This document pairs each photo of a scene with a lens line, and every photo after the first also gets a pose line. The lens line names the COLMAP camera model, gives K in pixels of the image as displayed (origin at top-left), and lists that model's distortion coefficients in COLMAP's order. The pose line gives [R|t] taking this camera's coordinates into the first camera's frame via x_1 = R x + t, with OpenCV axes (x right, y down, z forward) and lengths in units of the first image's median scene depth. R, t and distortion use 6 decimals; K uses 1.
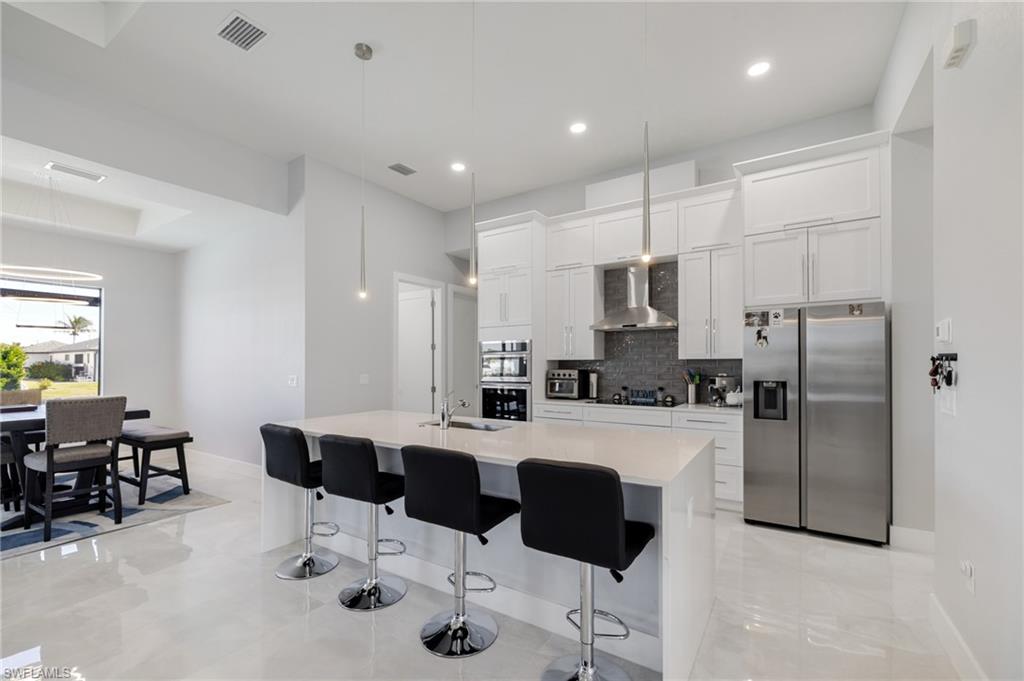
lens RADIAL K [[435.4, 0, 515.2], [0, 435.4, 355.4], [0, 0, 1]] dist [-0.001265, 0.000056]
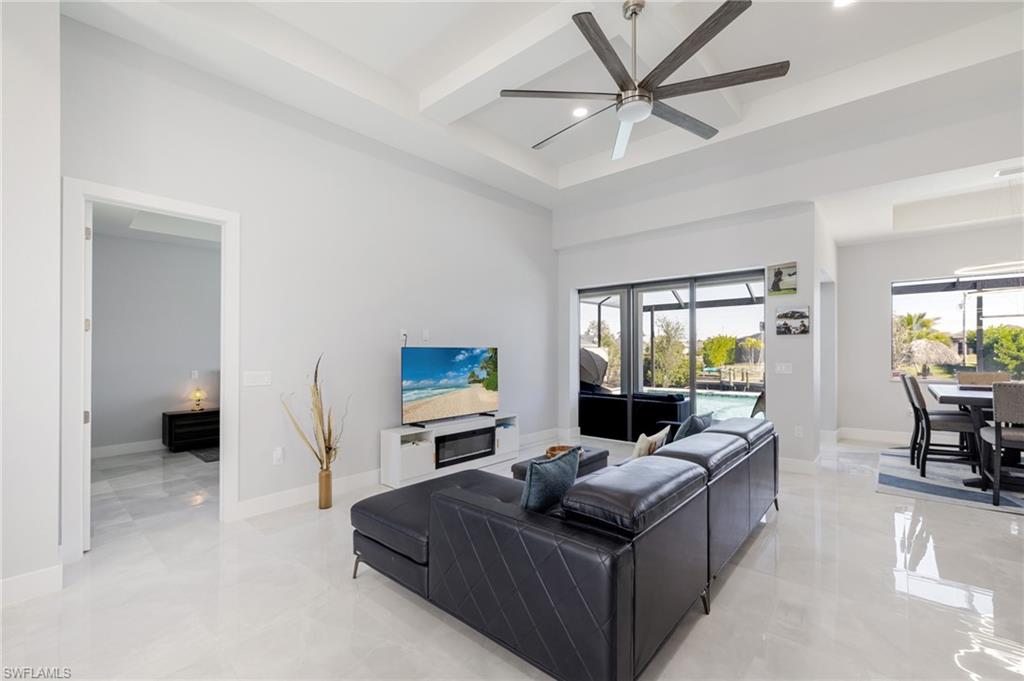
lens RADIAL K [[434.4, 0, 515.9], [0, 434.4, 348.4], [0, 0, 1]] dist [-0.001320, -0.000448]
pose [[-0.155887, 0.003966, -0.987767, 0.180344], [0.020597, 0.999788, 0.000763, -0.010090], [0.987560, -0.020226, -0.155935, -0.046406]]
